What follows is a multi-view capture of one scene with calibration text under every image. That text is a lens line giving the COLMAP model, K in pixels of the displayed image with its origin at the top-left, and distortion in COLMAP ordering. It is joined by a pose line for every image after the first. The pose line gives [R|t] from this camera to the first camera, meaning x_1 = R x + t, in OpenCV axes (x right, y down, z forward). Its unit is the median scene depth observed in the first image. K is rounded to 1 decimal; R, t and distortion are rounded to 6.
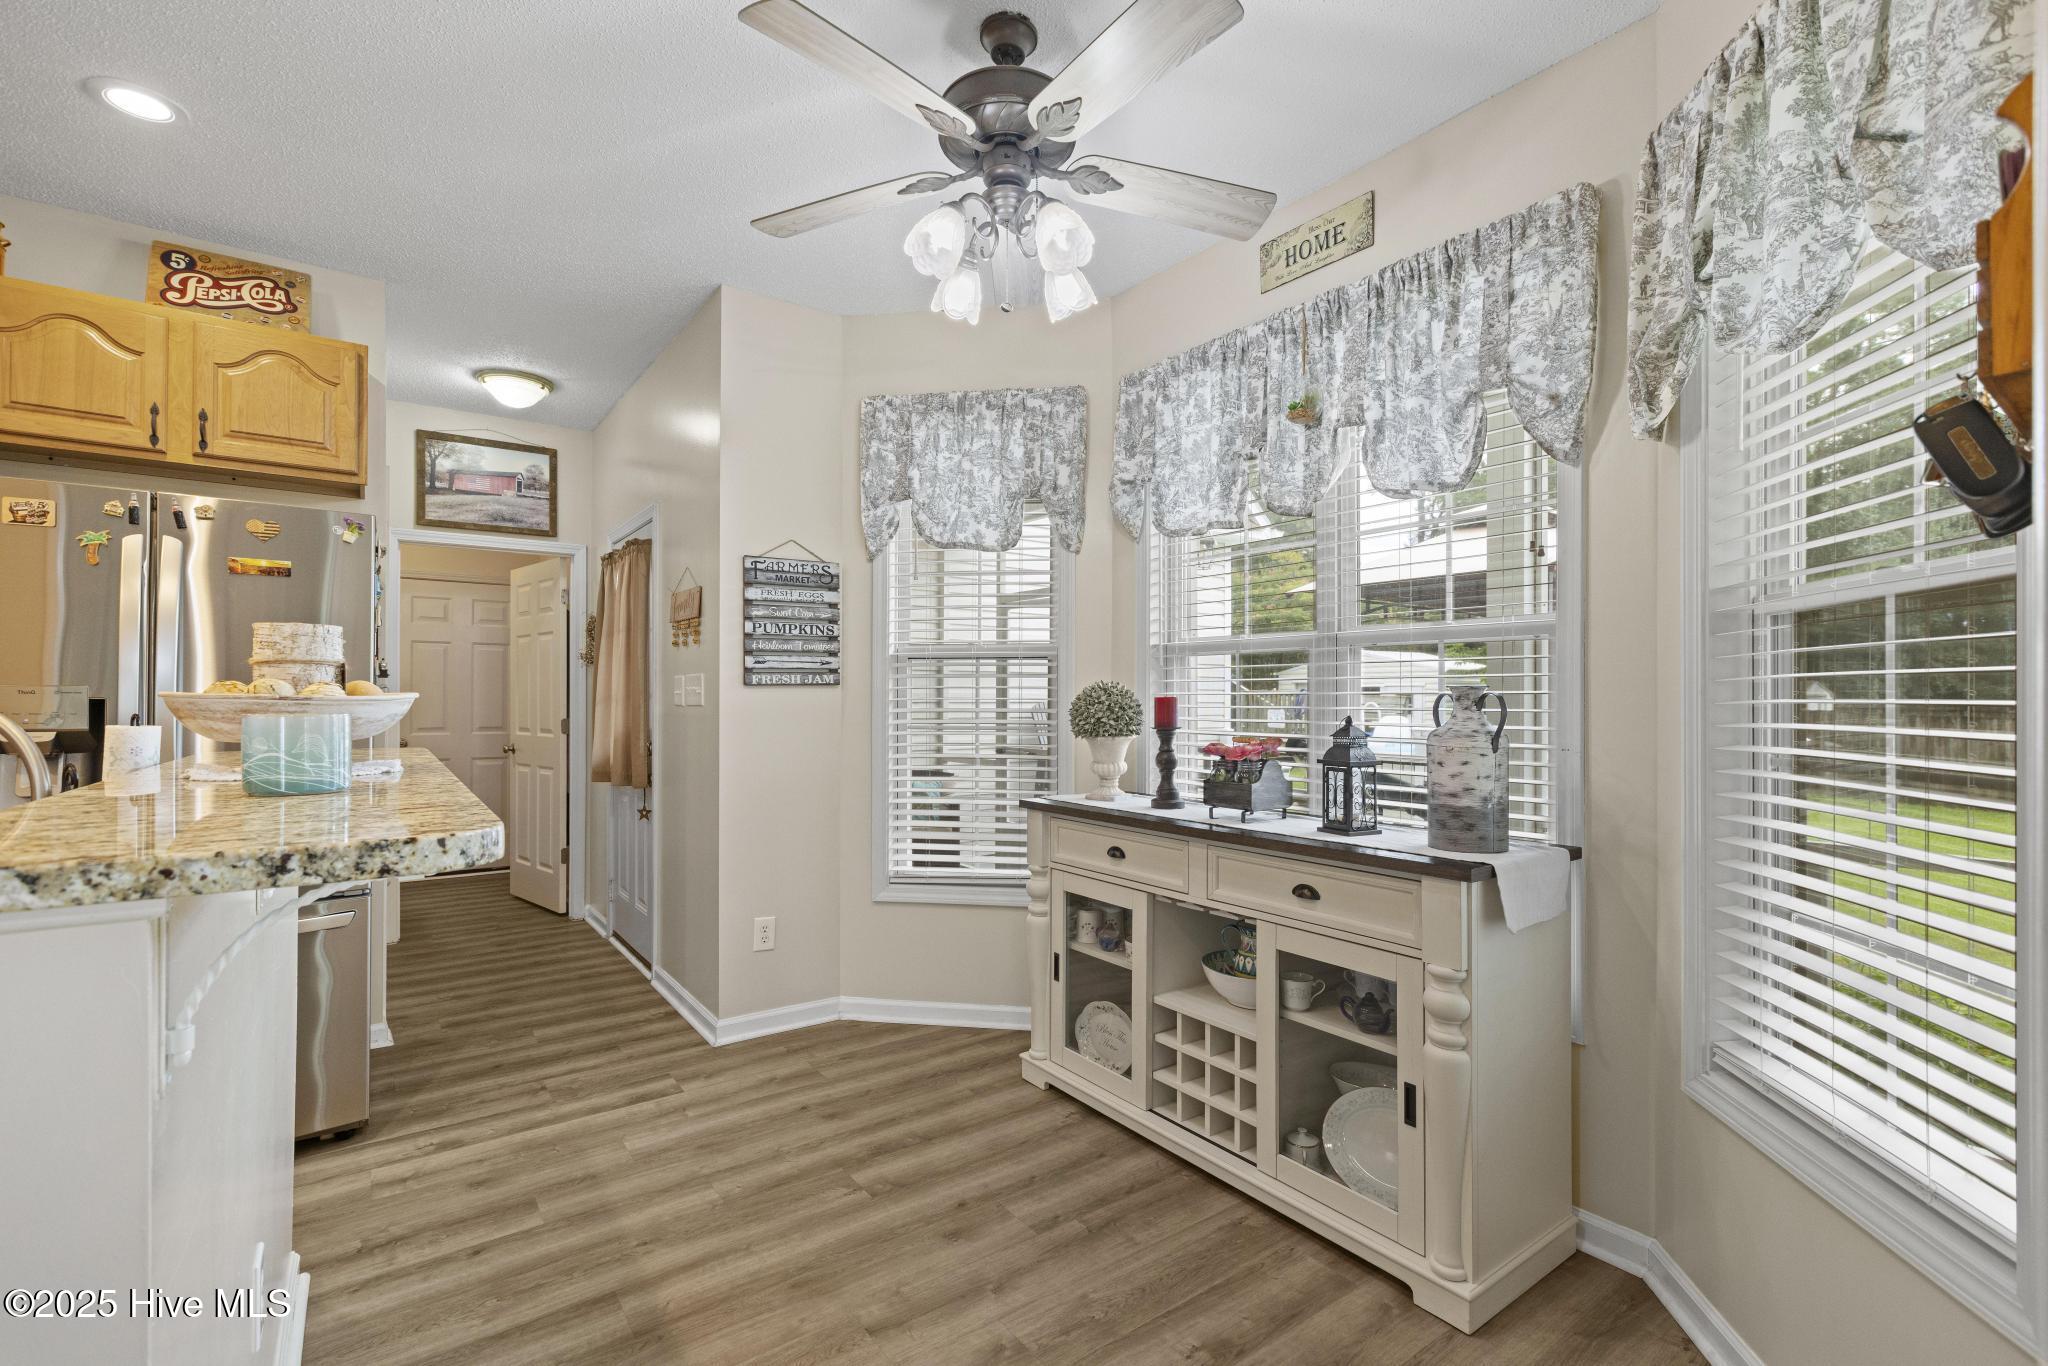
lens RADIAL K [[919.6, 0, 1024.1], [0, 919.6, 695.0], [0, 0, 1]] dist [0.005996, -0.002079]
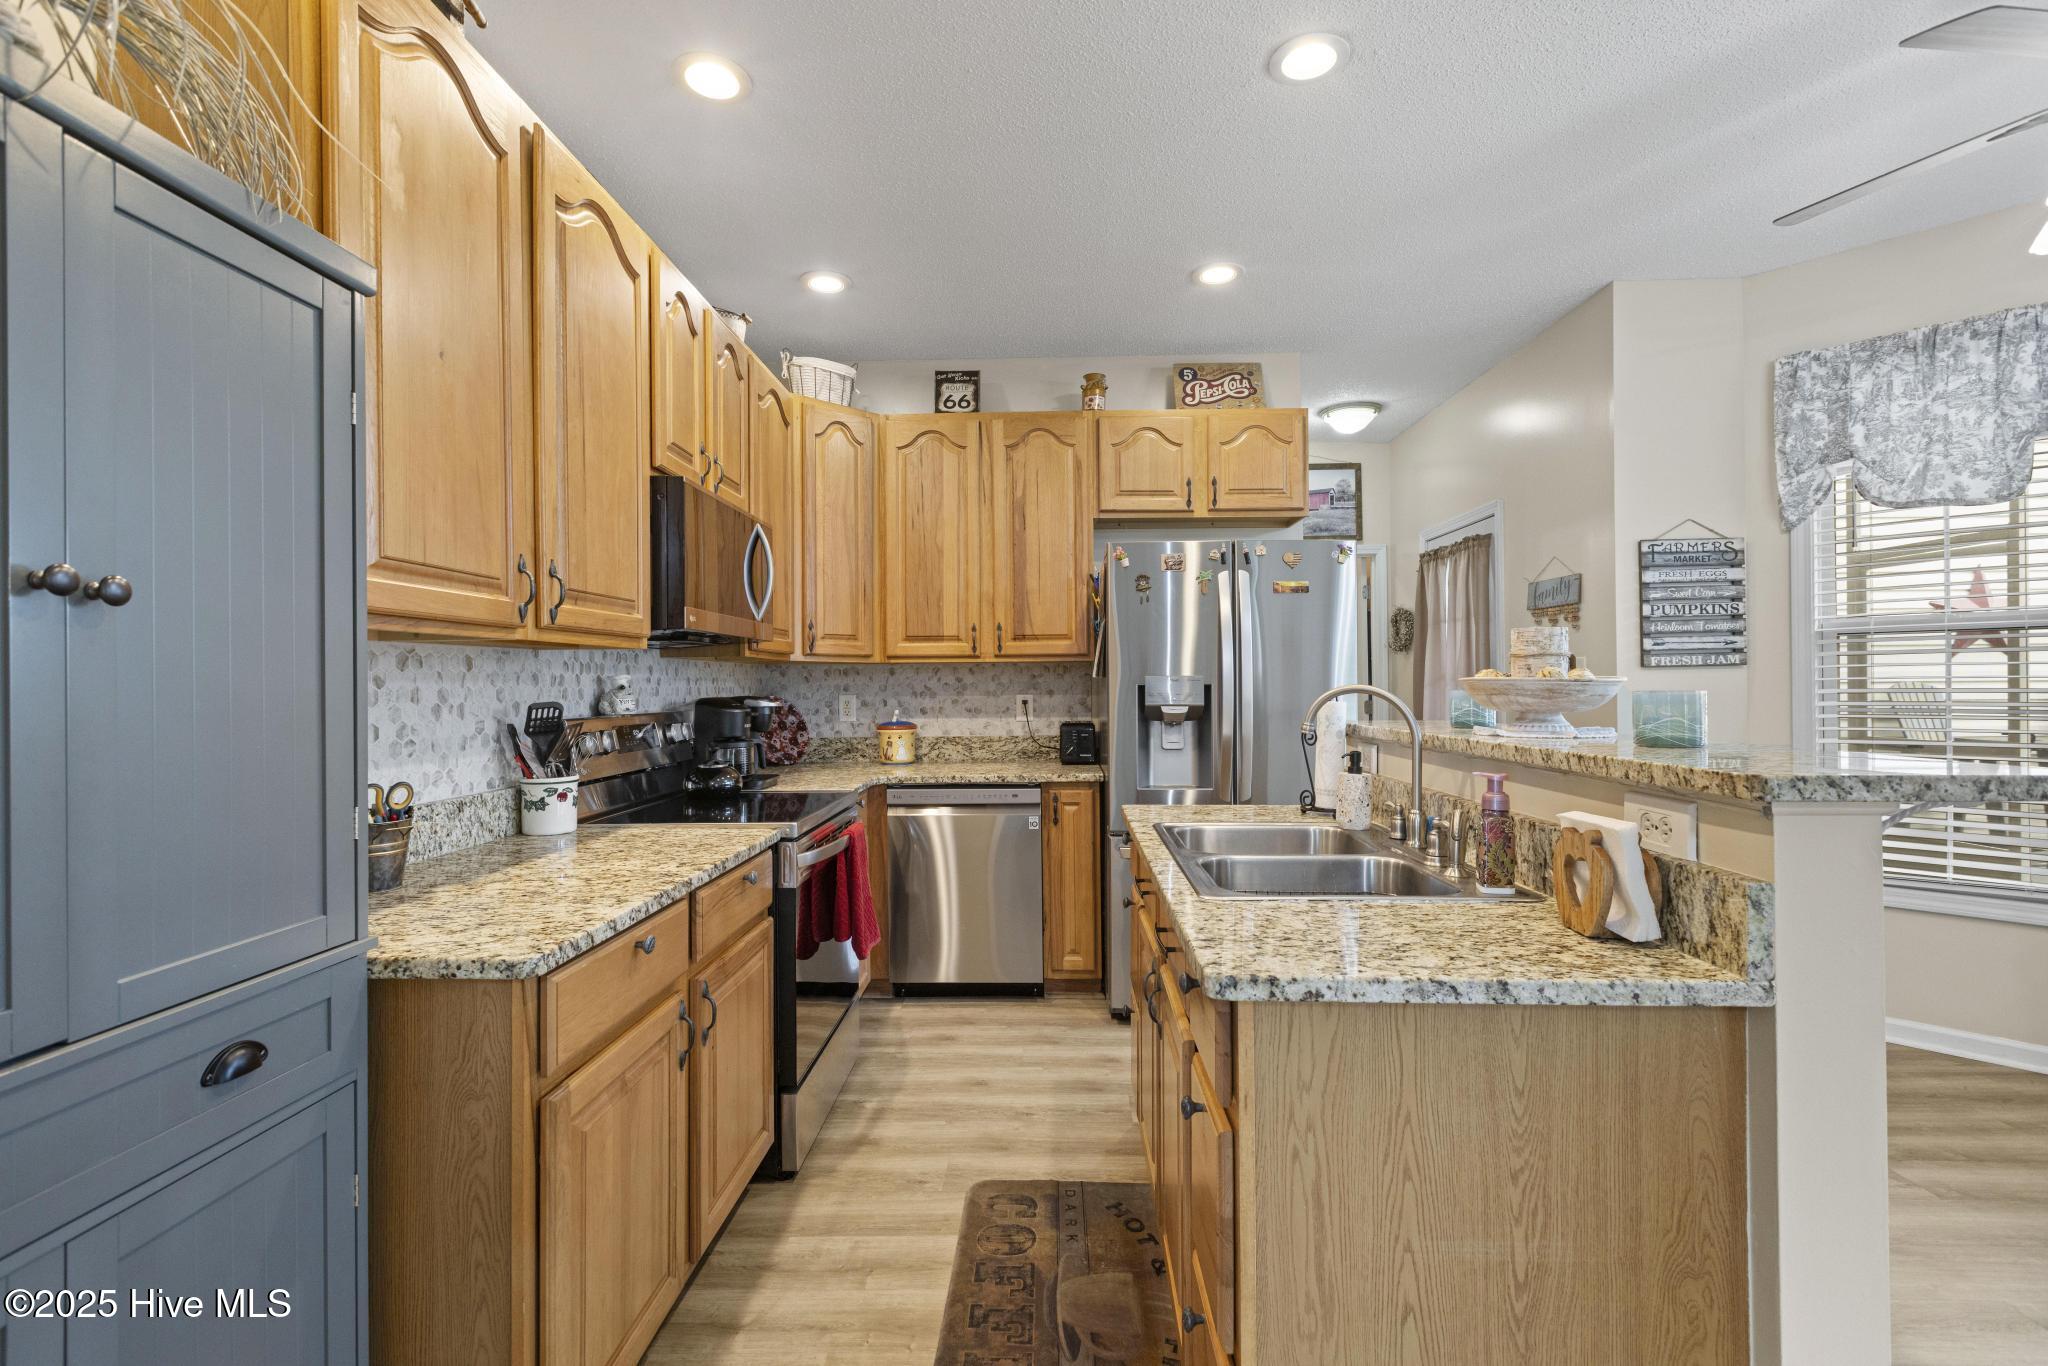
lens RADIAL K [[919.6, 0, 1021.7], [0, 919.6, 681.9], [0, 0, 1]] dist [0.005996, -0.002079]
pose [[0.792287, -0.011187, -0.610047, -0.253218], [0.012489, 0.999920, -0.002117, -0.000824], [0.610021, -0.005941, 0.792363, -0.258390]]
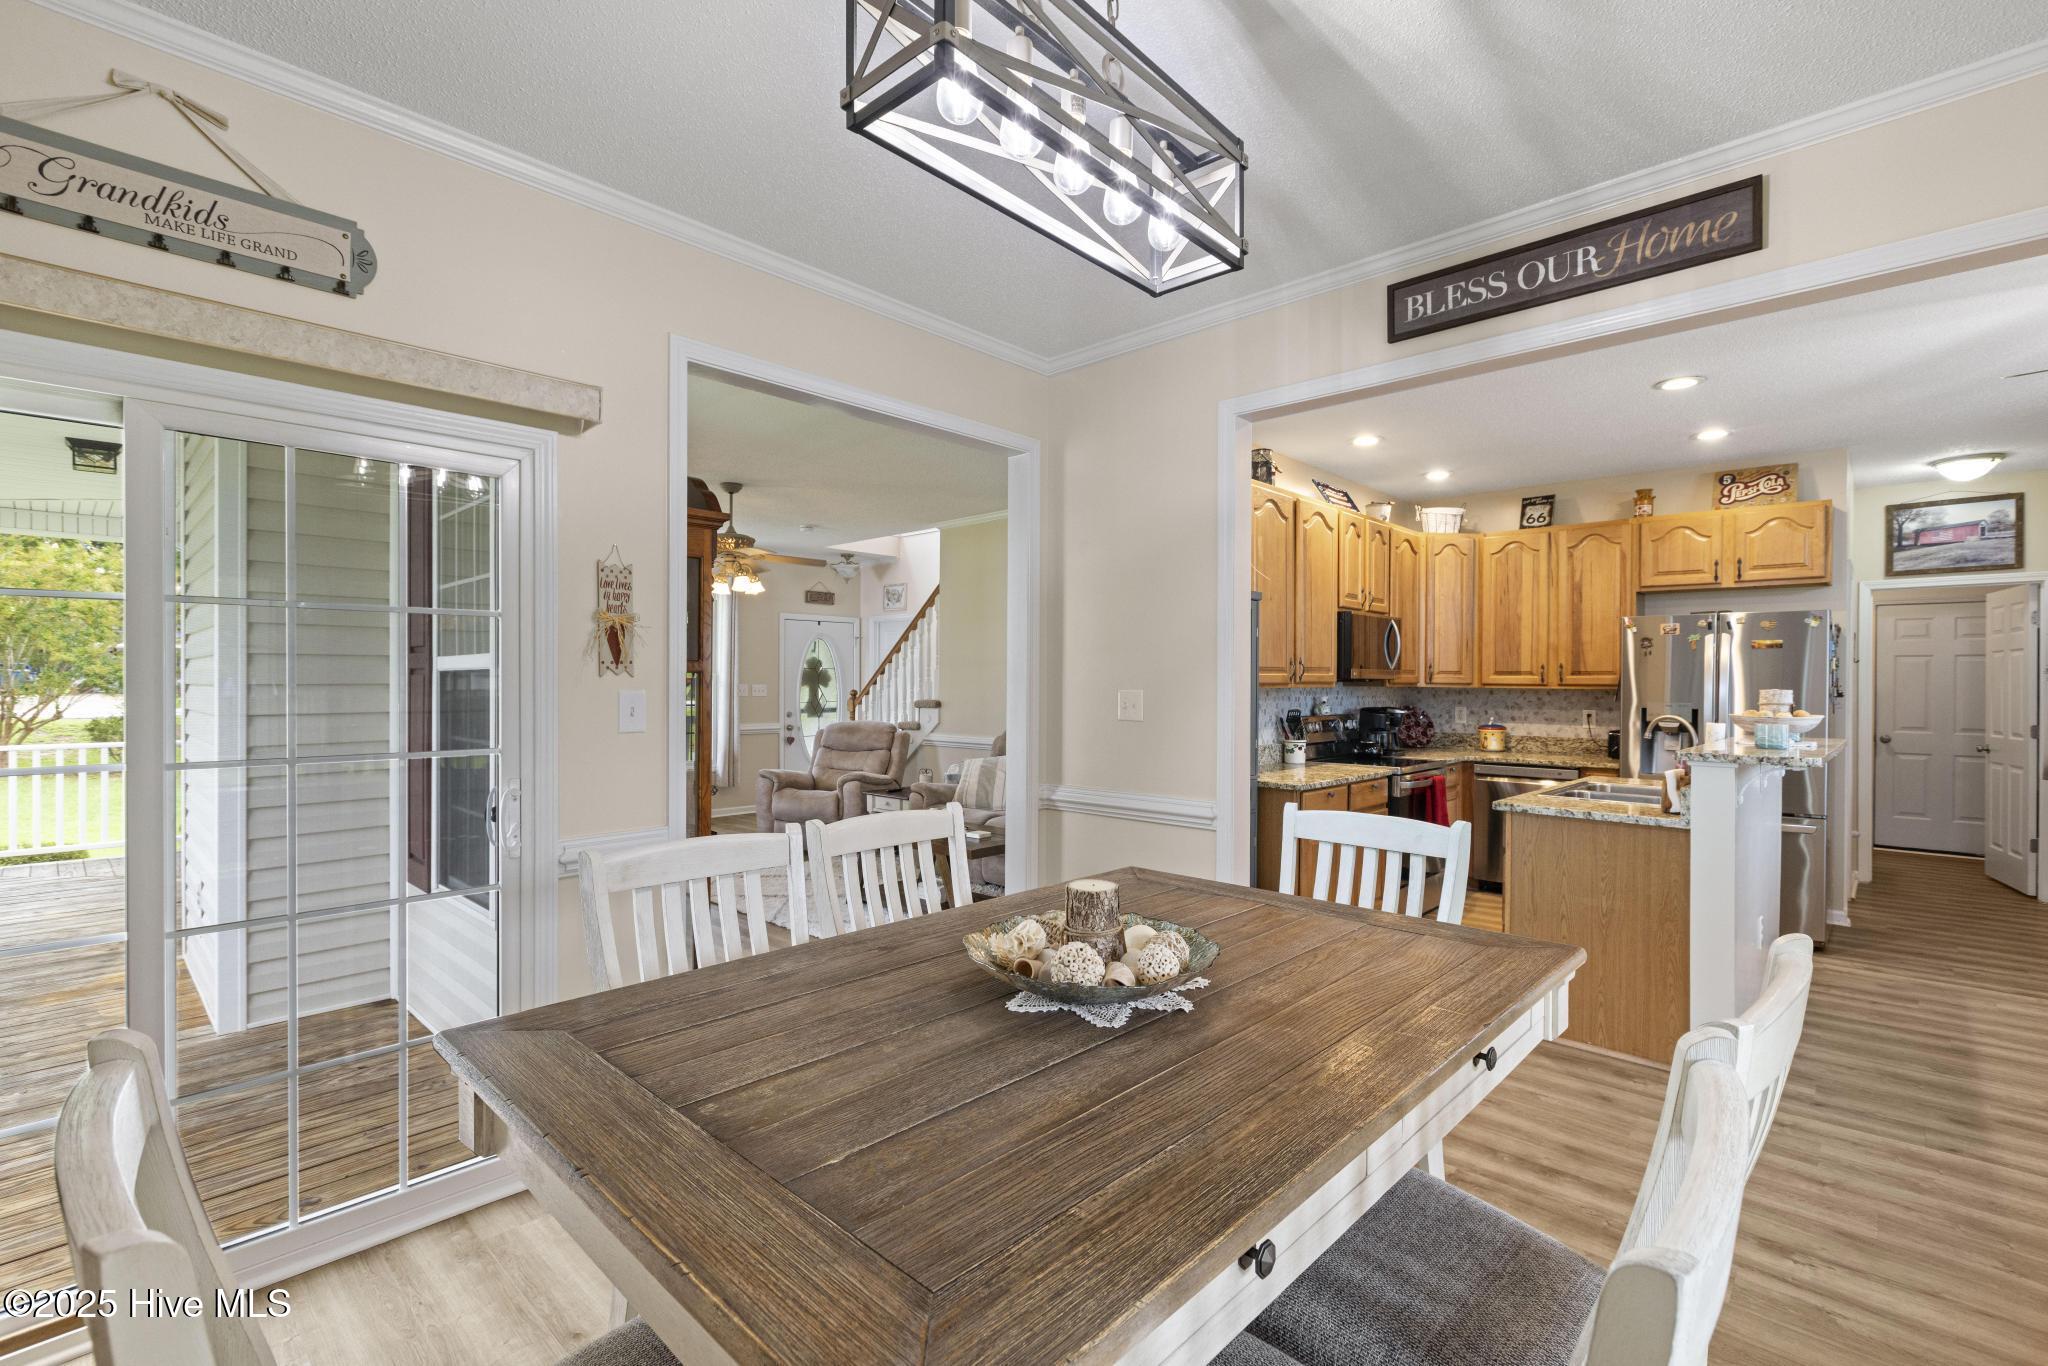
lens RADIAL K [[919.6, 0, 1026.2], [0, 919.6, 687.1], [0, 0, 1]] dist [0.005996, -0.002079]
pose [[0.192171, 0.004697, -0.981350, 0.660845], [-0.001648, 0.999989, 0.004463, -0.042036], [0.981360, 0.000760, 0.192177, -0.767042]]
